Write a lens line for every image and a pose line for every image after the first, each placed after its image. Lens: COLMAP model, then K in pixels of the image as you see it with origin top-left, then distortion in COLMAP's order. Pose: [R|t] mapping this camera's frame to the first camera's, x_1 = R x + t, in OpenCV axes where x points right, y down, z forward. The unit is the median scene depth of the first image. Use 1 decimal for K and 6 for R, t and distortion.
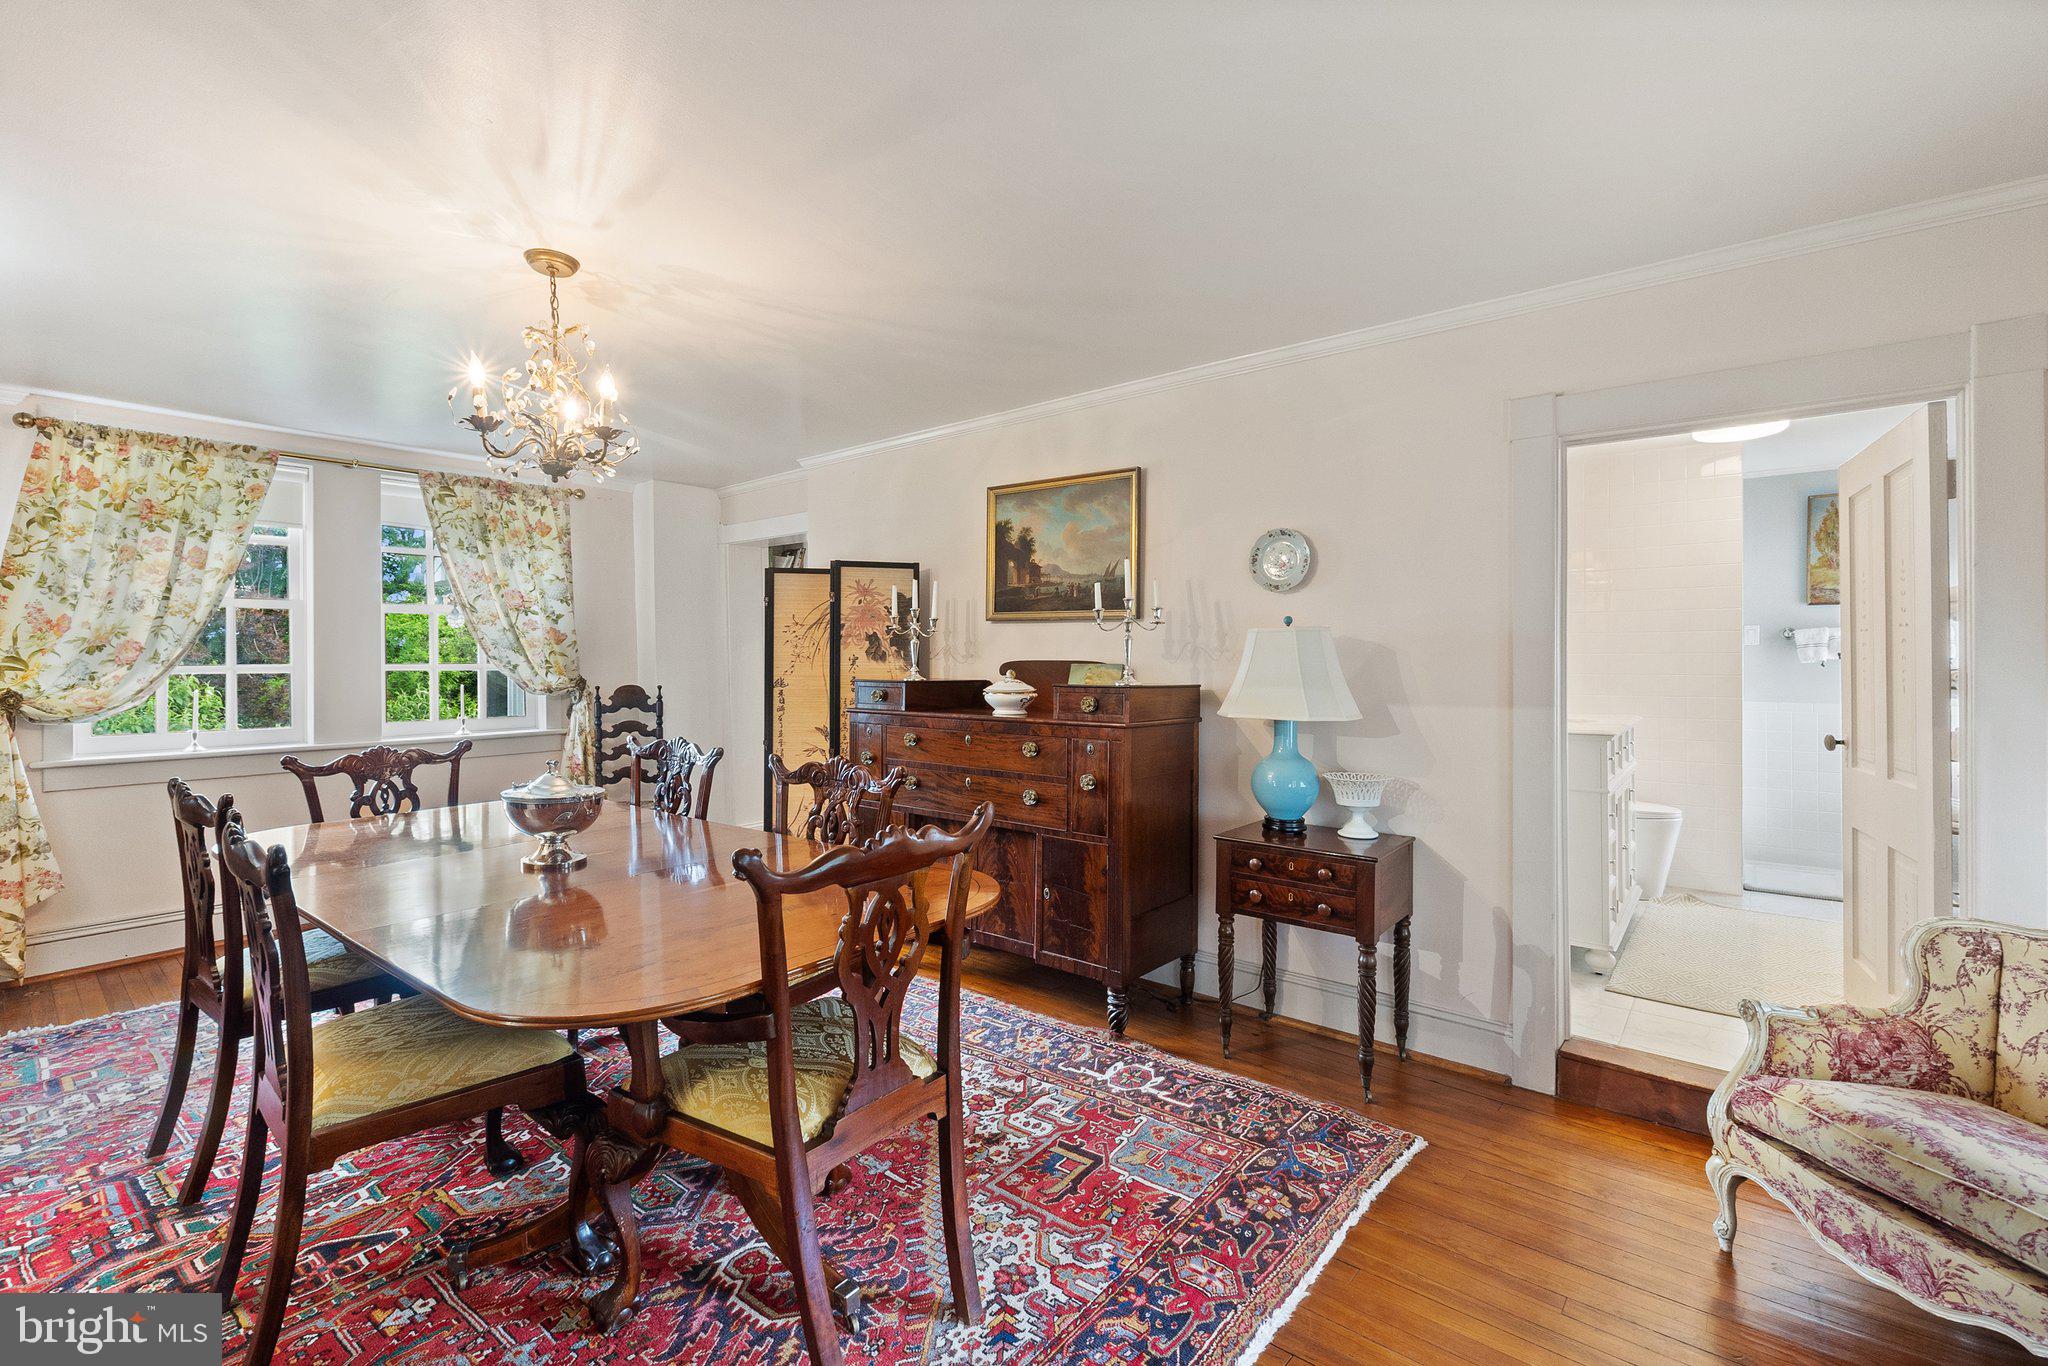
lens RADIAL K [[896.9, 0, 1031.1], [0, 896.9, 673.2], [0, 0, 1]] dist [-0.004934, -0.000541]
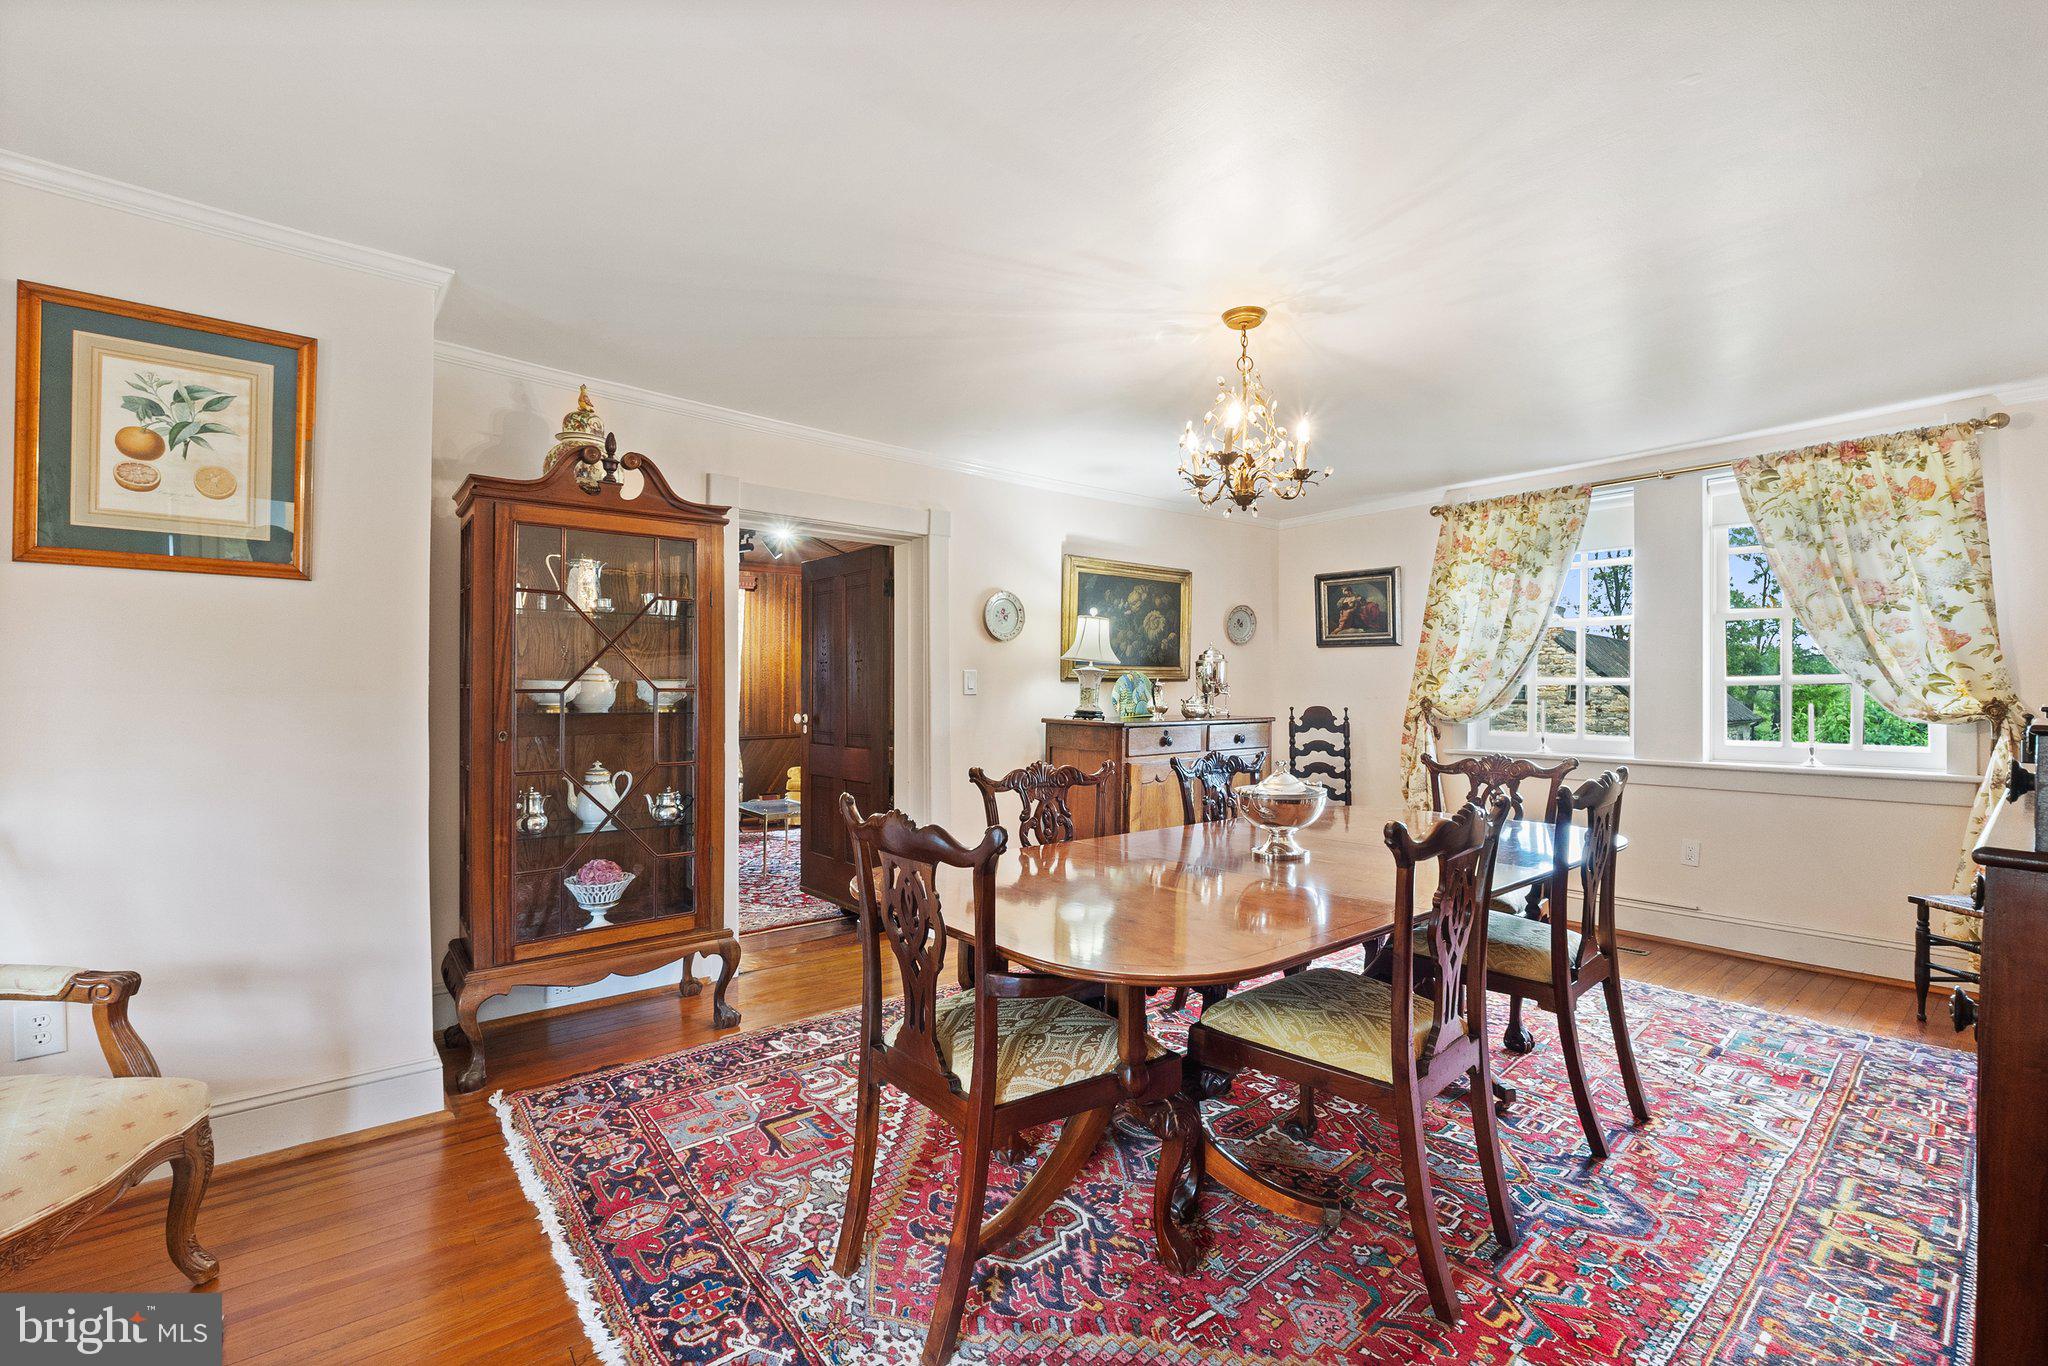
lens RADIAL K [[896.9, 0, 1033.2], [0, 896.9, 682.1], [0, 0, 1]] dist [-0.004934, -0.000541]
pose [[-0.196130, 0.005832, -0.980561, 0.348904], [-0.002622, 0.999976, 0.006471, -0.011023], [0.980574, 0.003840, -0.196110, 0.523083]]
